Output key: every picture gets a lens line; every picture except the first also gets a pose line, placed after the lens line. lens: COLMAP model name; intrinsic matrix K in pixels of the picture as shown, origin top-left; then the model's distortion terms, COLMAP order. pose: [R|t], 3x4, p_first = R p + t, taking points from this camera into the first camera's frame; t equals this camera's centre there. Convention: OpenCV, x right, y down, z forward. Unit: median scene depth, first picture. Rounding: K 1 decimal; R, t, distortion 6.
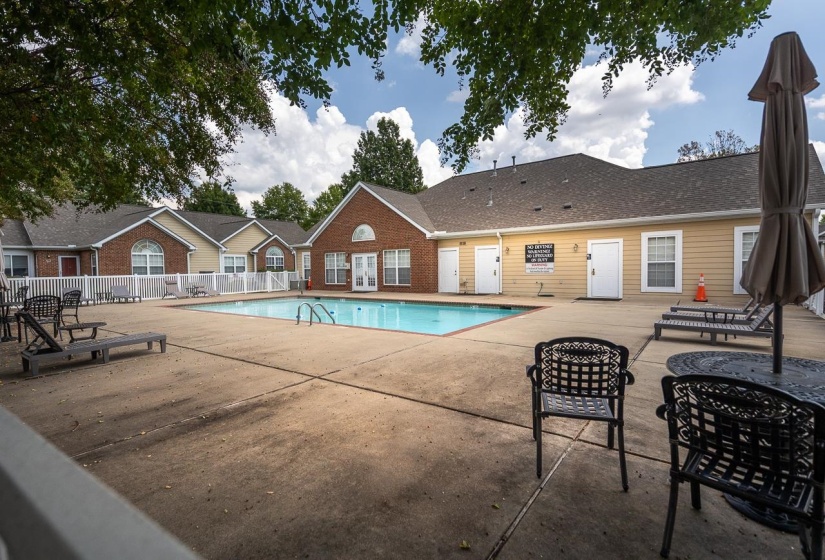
lens RADIAL K [[398.7, 0, 409.1], [0, 398.7, 278.6], [0, 0, 1]] dist [0.038153, -0.001010]
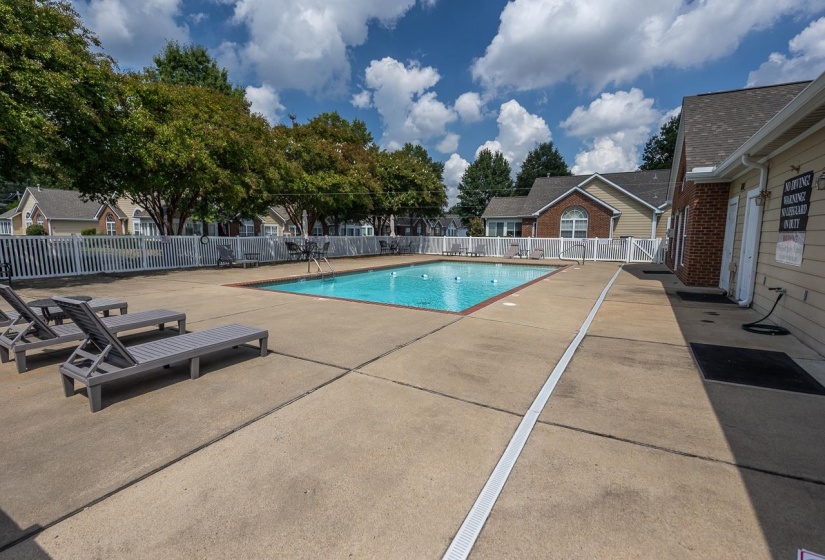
lens RADIAL K [[398.7, 0, 409.1], [0, 398.7, 278.6], [0, 0, 1]] dist [0.038153, -0.001010]
pose [[0.101502, 0.123914, -0.987088, 0.448663], [-0.029561, 0.992150, 0.121510, -0.020185], [0.994396, 0.016846, 0.104368, 0.437766]]
